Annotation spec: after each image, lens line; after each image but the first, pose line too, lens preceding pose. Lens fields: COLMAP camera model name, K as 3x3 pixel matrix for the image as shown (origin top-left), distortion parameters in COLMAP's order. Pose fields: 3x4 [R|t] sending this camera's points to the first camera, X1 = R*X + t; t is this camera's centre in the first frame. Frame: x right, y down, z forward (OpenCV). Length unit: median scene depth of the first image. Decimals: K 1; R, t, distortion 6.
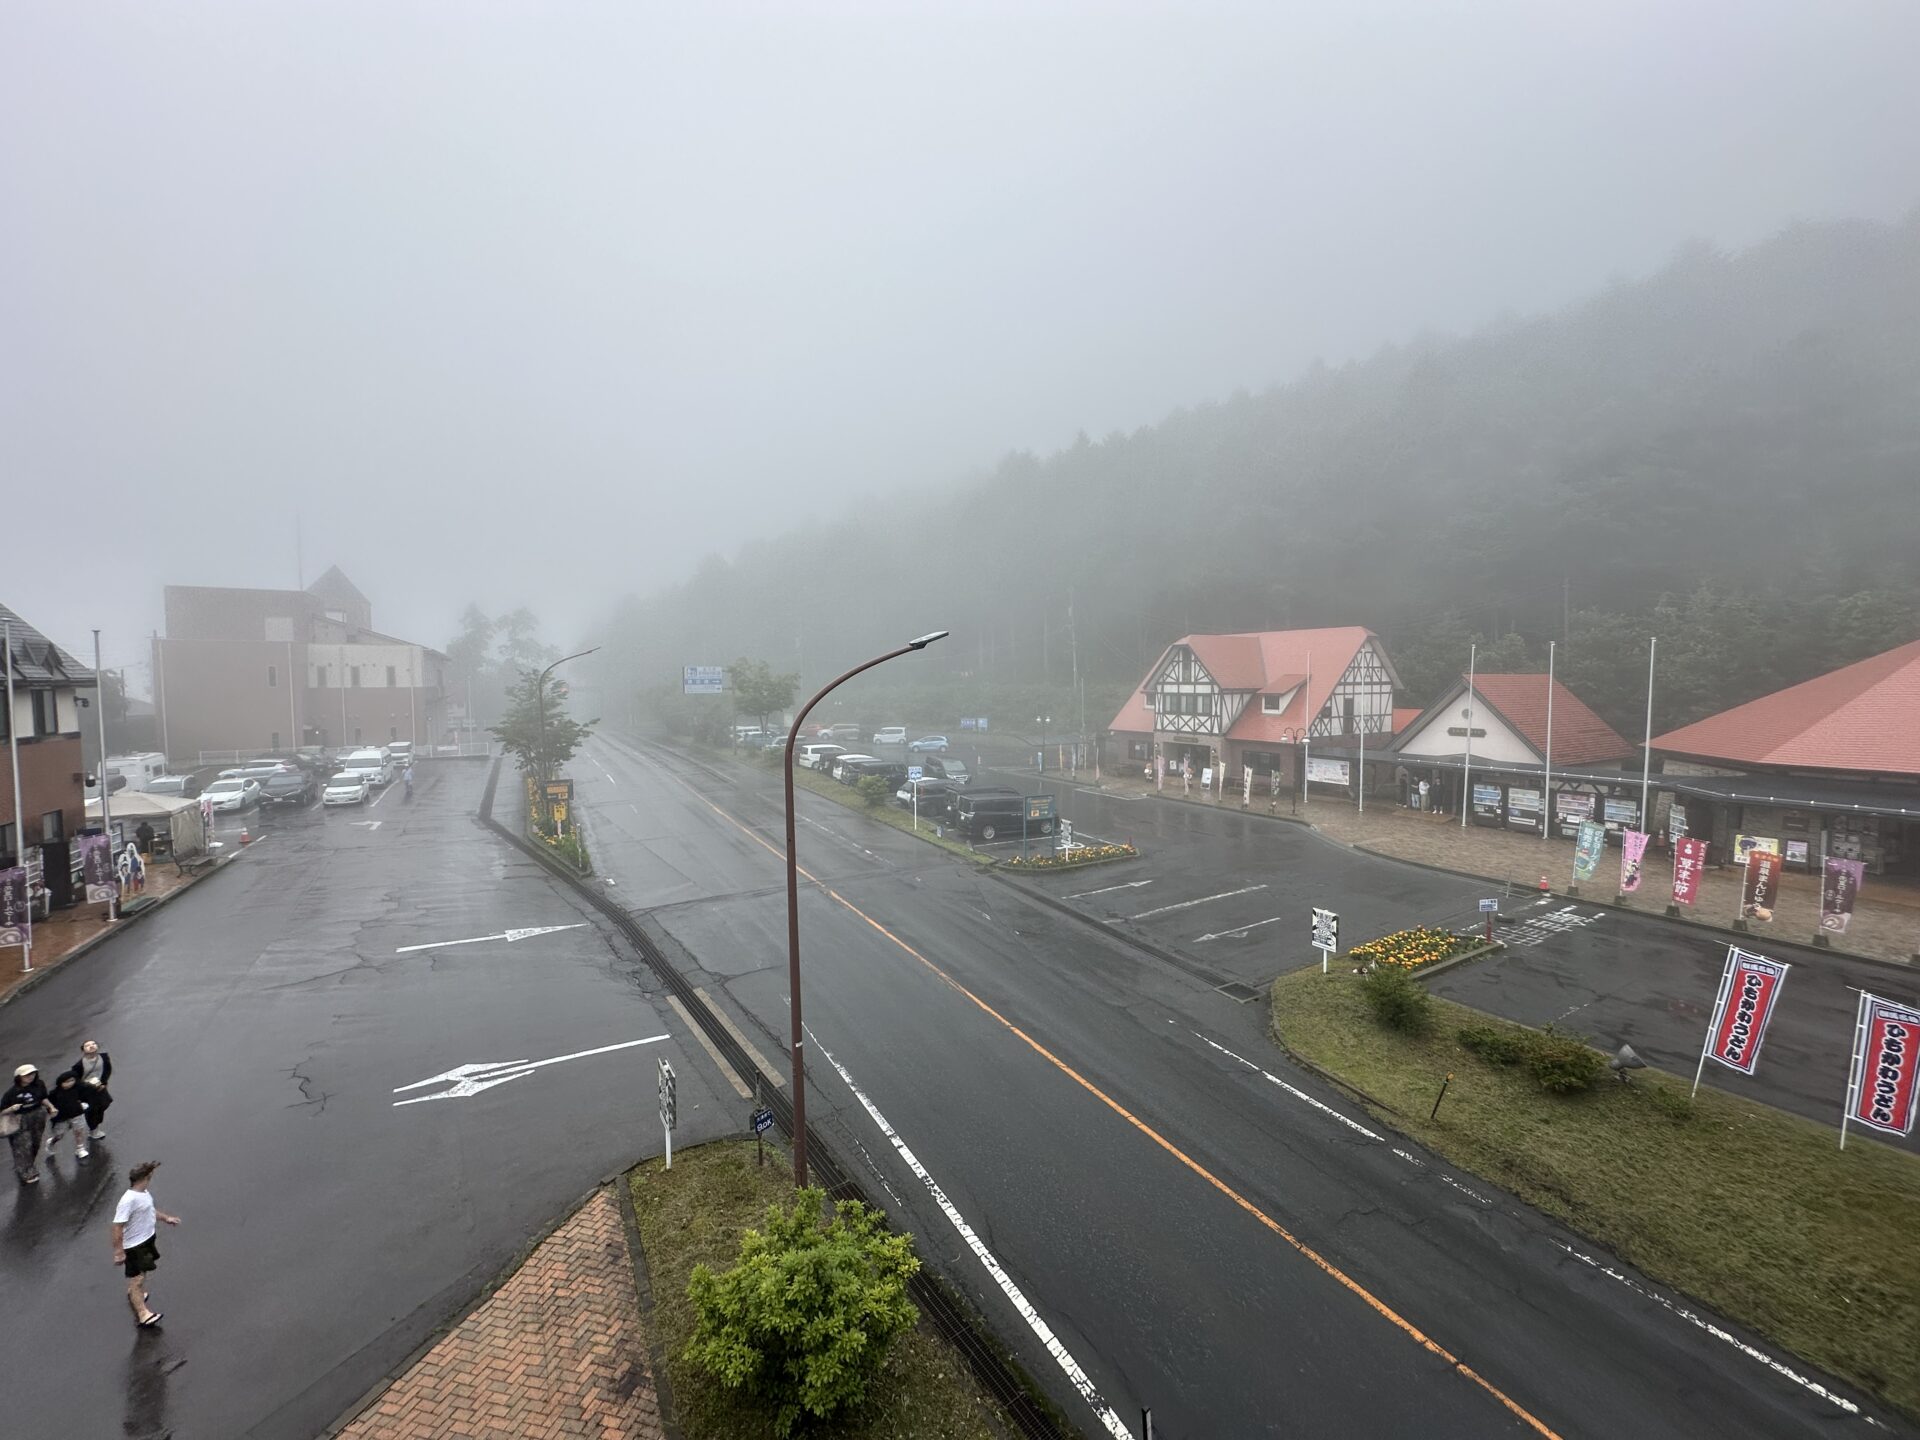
lens RADIAL K [[762.6, 0, 962.6], [0, 762.6, 713.5], [0, 0, 1]] dist [-0.000885, 0.000000]
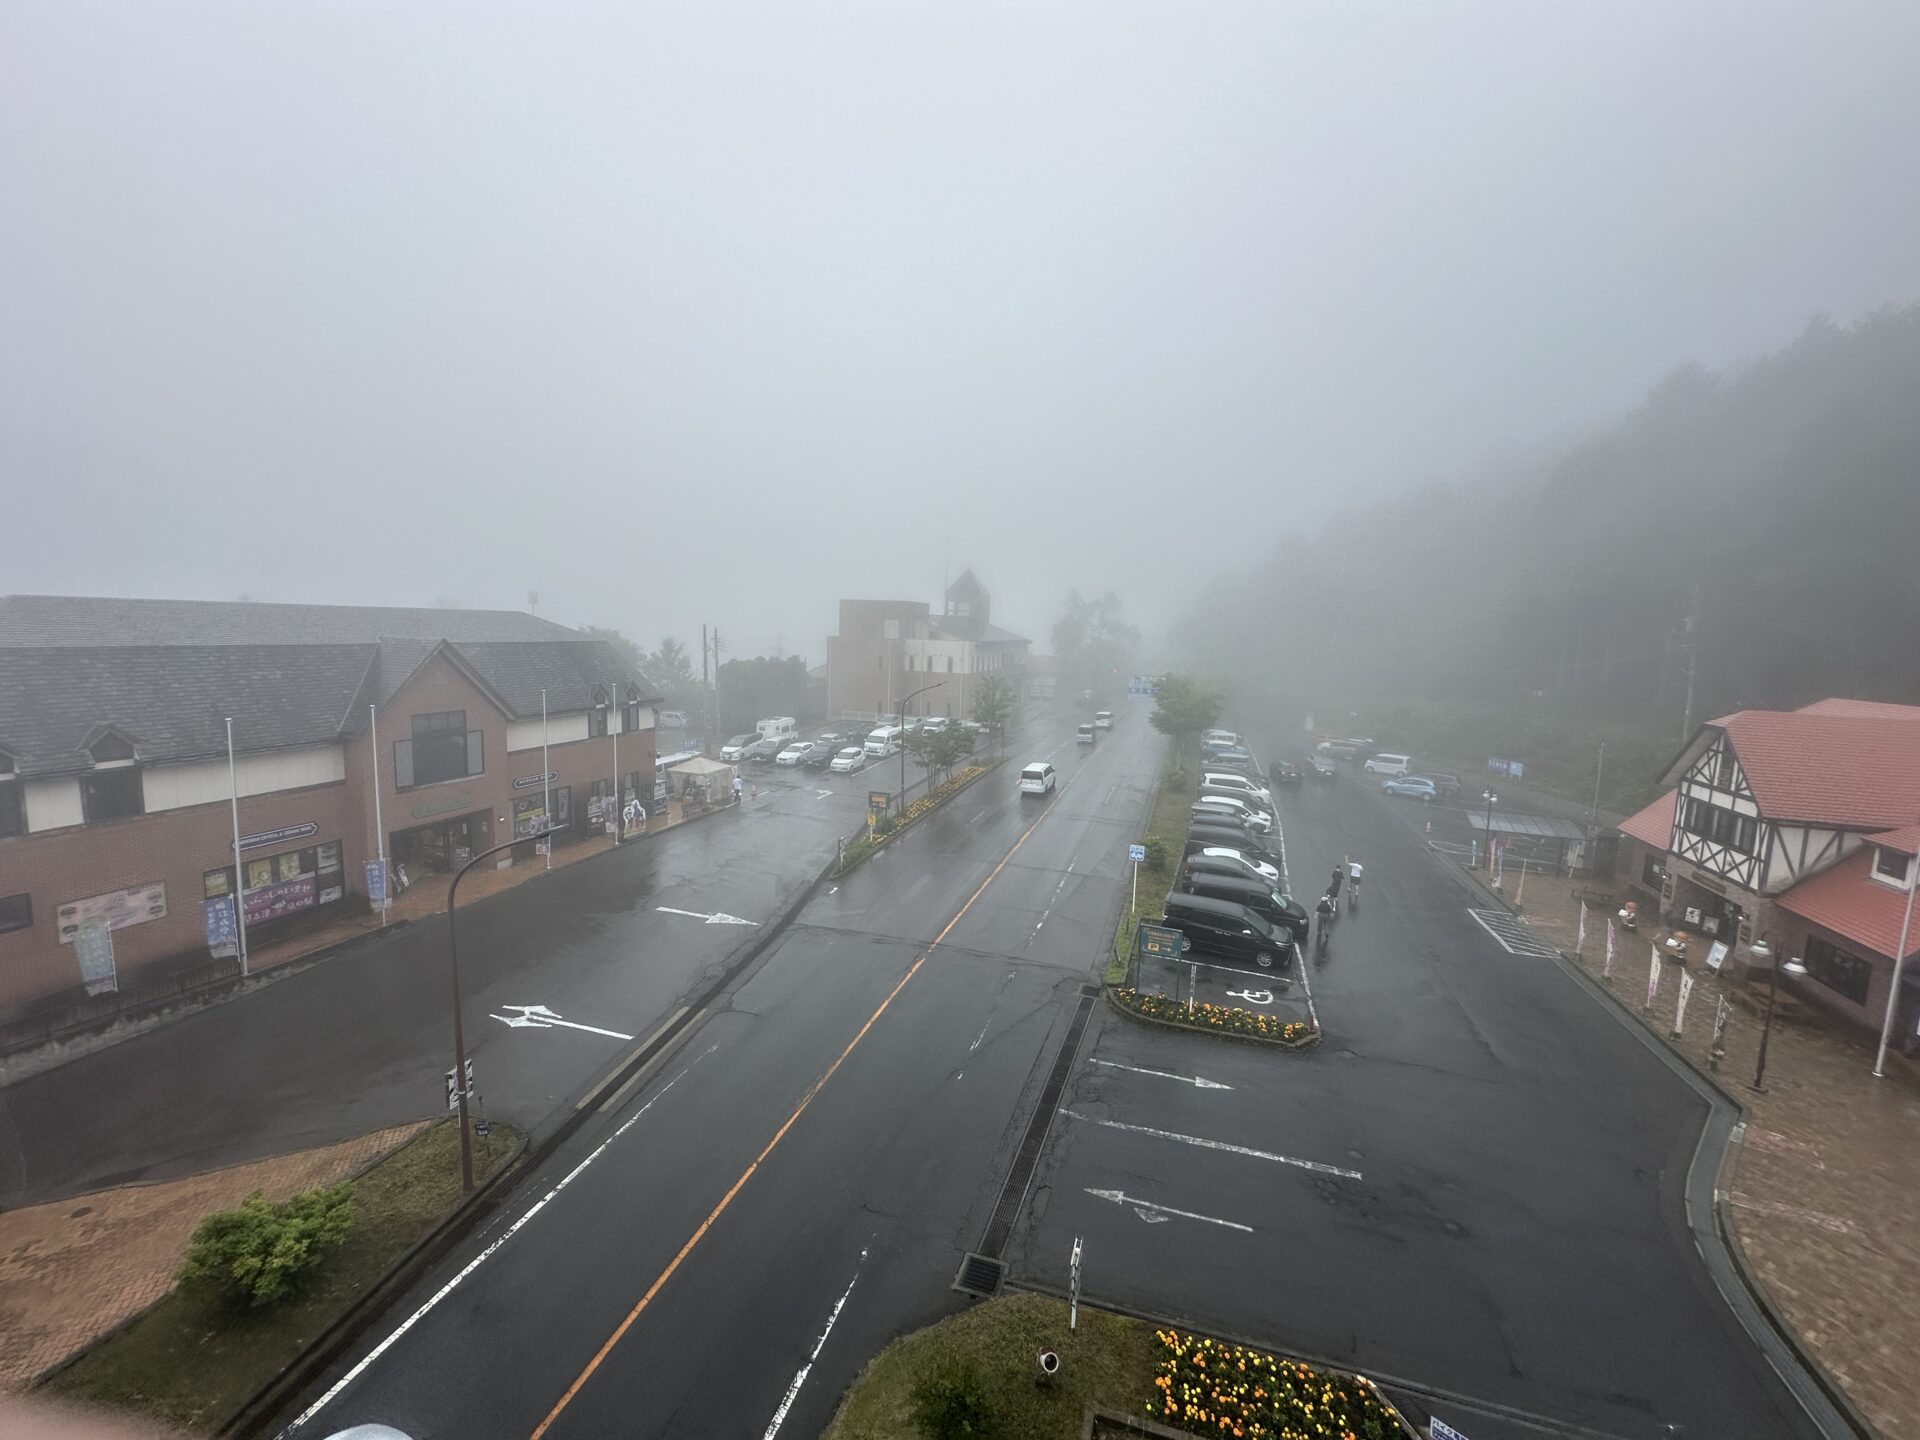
lens RADIAL K [[762.6, 0, 958.6], [0, 762.6, 721.6], [0, 0, 1]] dist [-0.000885, 0.000000]
pose [[0.676355, 0.118121, -0.727043, 0.328430], [-0.070304, 0.992904, 0.095912, -0.112651], [0.733213, -0.013756, 0.679860, 0.165540]]
